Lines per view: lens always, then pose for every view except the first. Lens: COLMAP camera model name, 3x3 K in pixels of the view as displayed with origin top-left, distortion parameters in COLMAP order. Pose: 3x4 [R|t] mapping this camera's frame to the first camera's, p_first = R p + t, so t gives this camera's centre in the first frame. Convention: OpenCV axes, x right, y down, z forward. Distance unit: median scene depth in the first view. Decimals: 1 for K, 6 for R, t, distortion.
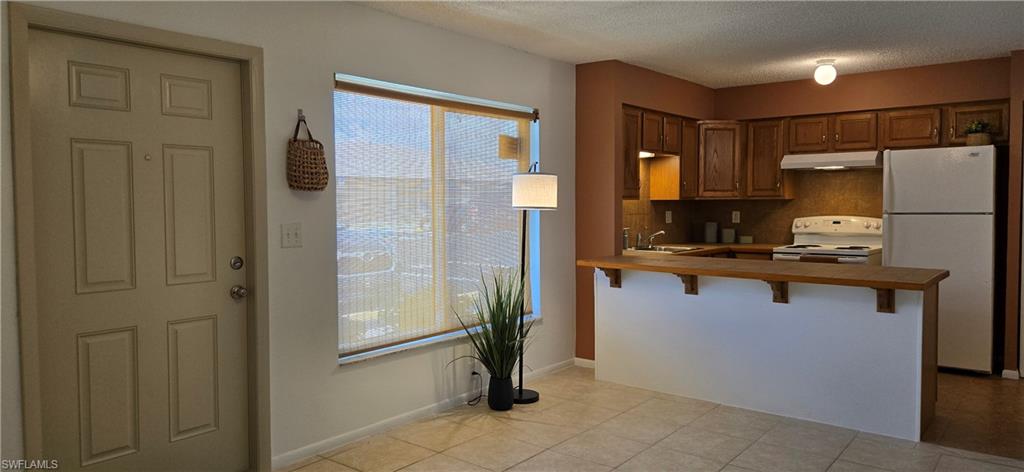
lens RADIAL K [[684.3, 0, 510.3], [0, 684.3, 231.3], [0, 0, 1]] dist [0.084227, -0.083706]
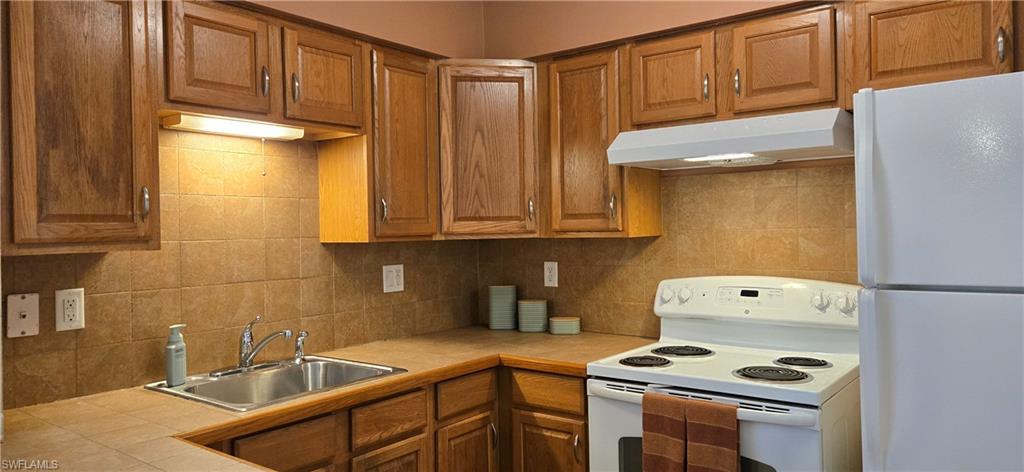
lens RADIAL K [[684.3, 0, 510.3], [0, 684.3, 231.3], [0, 0, 1]] dist [0.084227, -0.083706]
pose [[0.999705, -0.013021, 0.020491, 0.320236], [0.013829, 0.999112, -0.039791, -0.035073], [-0.019955, 0.040063, 0.998998, 0.592019]]
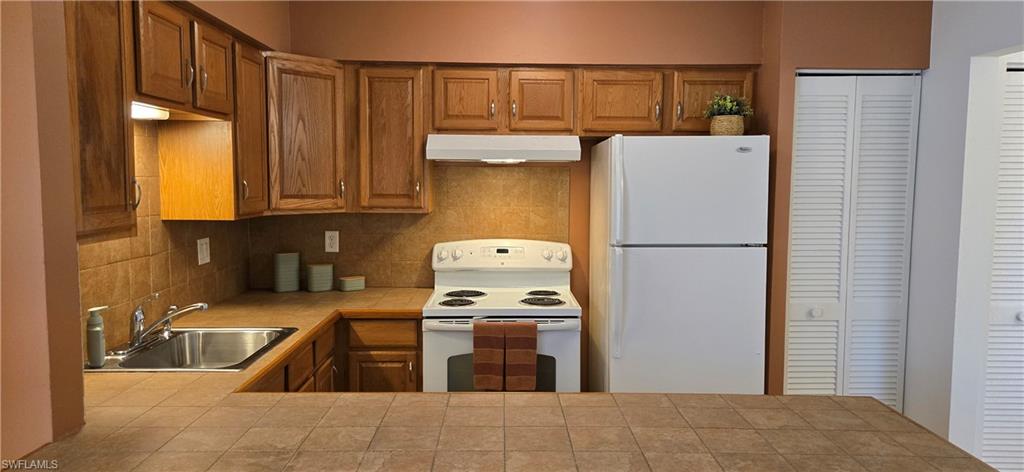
lens RADIAL K [[684.3, 0, 510.3], [0, 684.3, 231.3], [0, 0, 1]] dist [0.084227, -0.083706]
pose [[0.767722, -0.039445, 0.639568, 0.095385], [0.017317, 0.999016, 0.040826, -0.053839], [-0.640549, -0.020268, 0.767650, 0.539236]]
